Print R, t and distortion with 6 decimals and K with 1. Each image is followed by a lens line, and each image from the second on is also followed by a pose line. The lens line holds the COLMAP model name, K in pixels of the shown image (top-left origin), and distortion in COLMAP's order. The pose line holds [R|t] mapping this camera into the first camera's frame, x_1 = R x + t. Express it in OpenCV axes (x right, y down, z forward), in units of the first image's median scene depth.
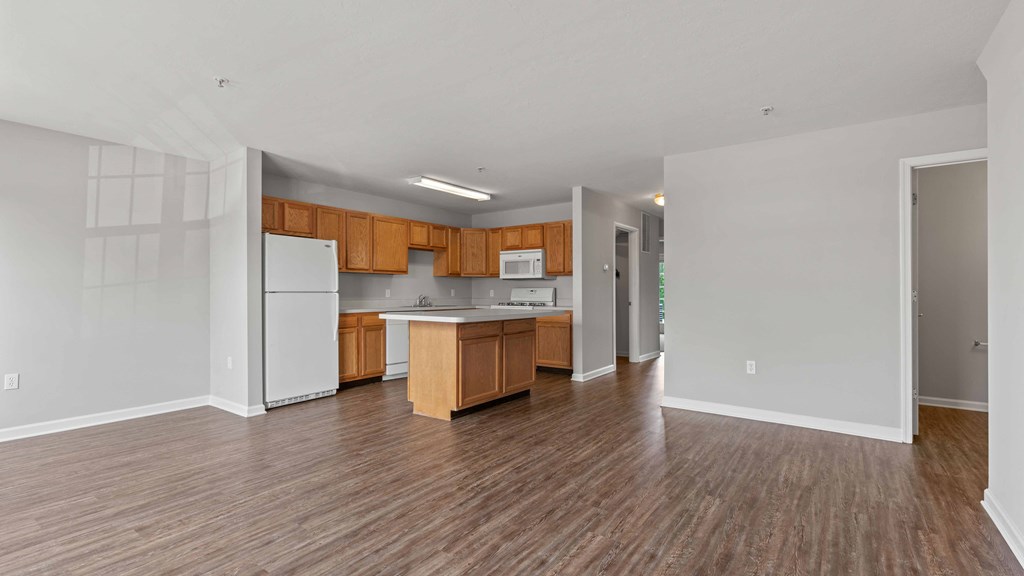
lens RADIAL K [[454.9, 0, 512.0], [0, 454.9, 288.0], [0, 0, 1]] dist [-0.000070, 0.000025]
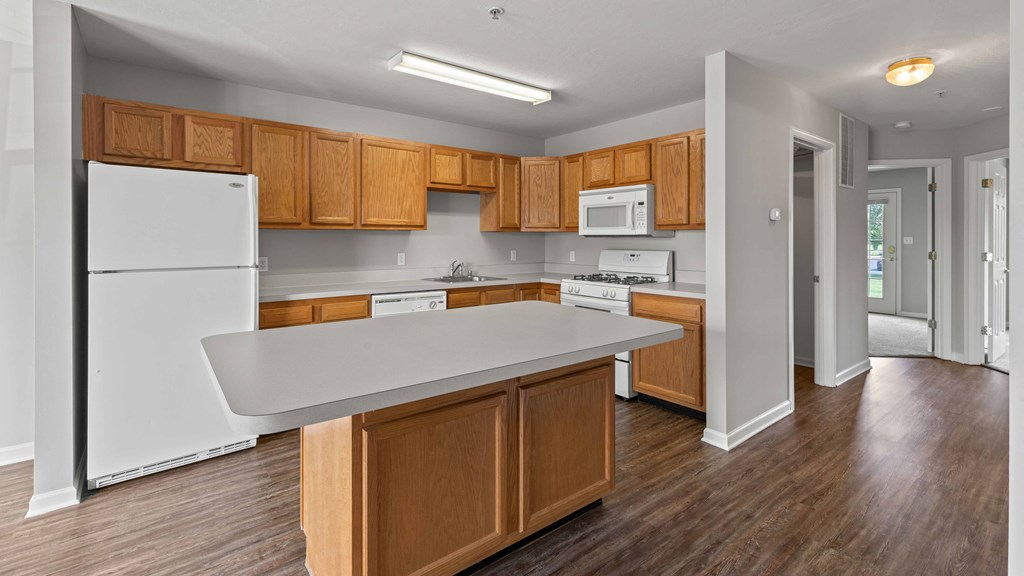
lens RADIAL K [[456.4, 0, 513.6], [0, 456.4, 238.8], [0, 0, 1]] dist [0.003329, 0.000305]
pose [[0.964395, -0.000255, -0.264468, 0.054747], [0.002265, 0.999971, 0.007295, -0.021501], [0.264458, -0.007635, 0.964367, 0.399739]]
